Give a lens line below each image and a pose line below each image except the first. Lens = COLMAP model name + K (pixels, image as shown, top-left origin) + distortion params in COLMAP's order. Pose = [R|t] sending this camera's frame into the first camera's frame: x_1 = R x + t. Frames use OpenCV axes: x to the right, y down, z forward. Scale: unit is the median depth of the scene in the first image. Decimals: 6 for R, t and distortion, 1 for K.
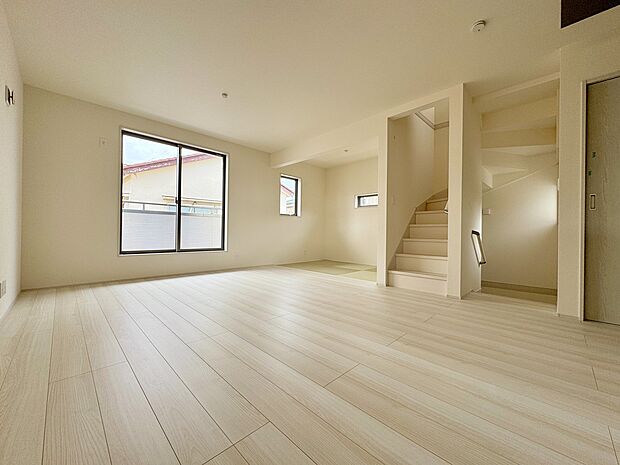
lens RADIAL K [[248.0, 0, 310.0], [0, 248.0, 232.5], [0, 0, 1]] dist [-0.002347, -0.000468]
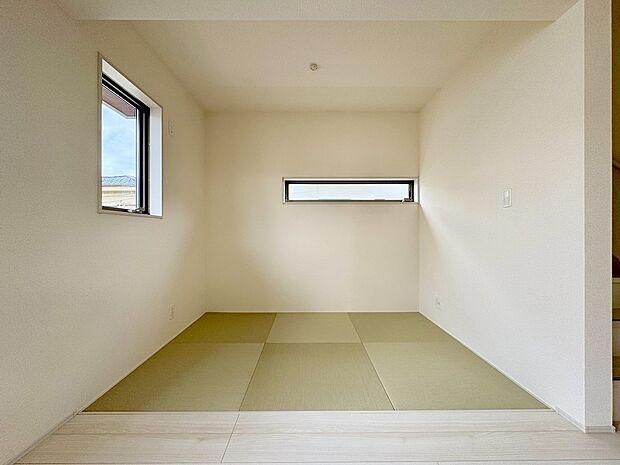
lens RADIAL K [[248.0, 0, 310.0], [0, 248.0, 232.5], [0, 0, 1]] dist [-0.002347, -0.000468]
pose [[0.698238, -0.009357, 0.715805, -0.202849], [0.004579, 0.999952, 0.008605, -0.061450], [-0.715851, -0.002731, 0.698247, 0.873288]]
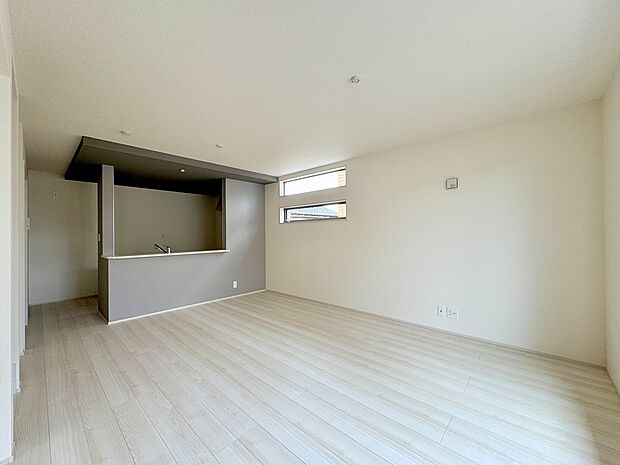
lens RADIAL K [[248.0, 0, 310.0], [0, 248.0, 232.5], [0, 0, 1]] dist [-0.002347, -0.000468]
pose [[-0.998820, -0.004818, -0.048335, -0.146796], [-0.004590, 0.999978, -0.004817, -0.123703], [0.048357, -0.004589, -0.998820, 1.189680]]
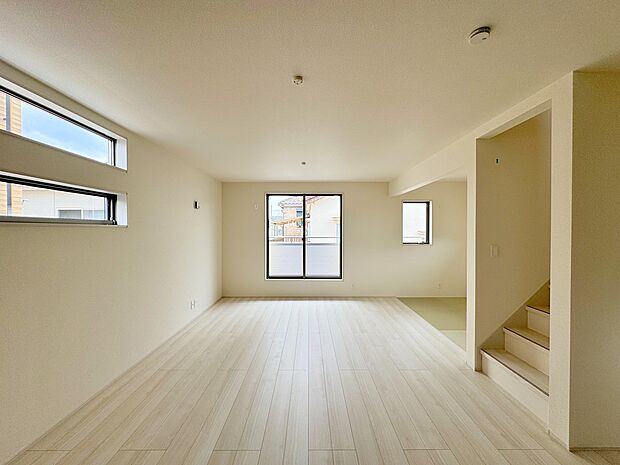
lens RADIAL K [[248.0, 0, 310.0], [0, 248.0, 232.5], [0, 0, 1]] dist [-0.002347, -0.000468]
pose [[0.708540, -0.004739, -0.705655, 0.393846], [0.009273, 0.999954, 0.002596, -0.161557], [0.705610, -0.008383, 0.708551, 0.117801]]
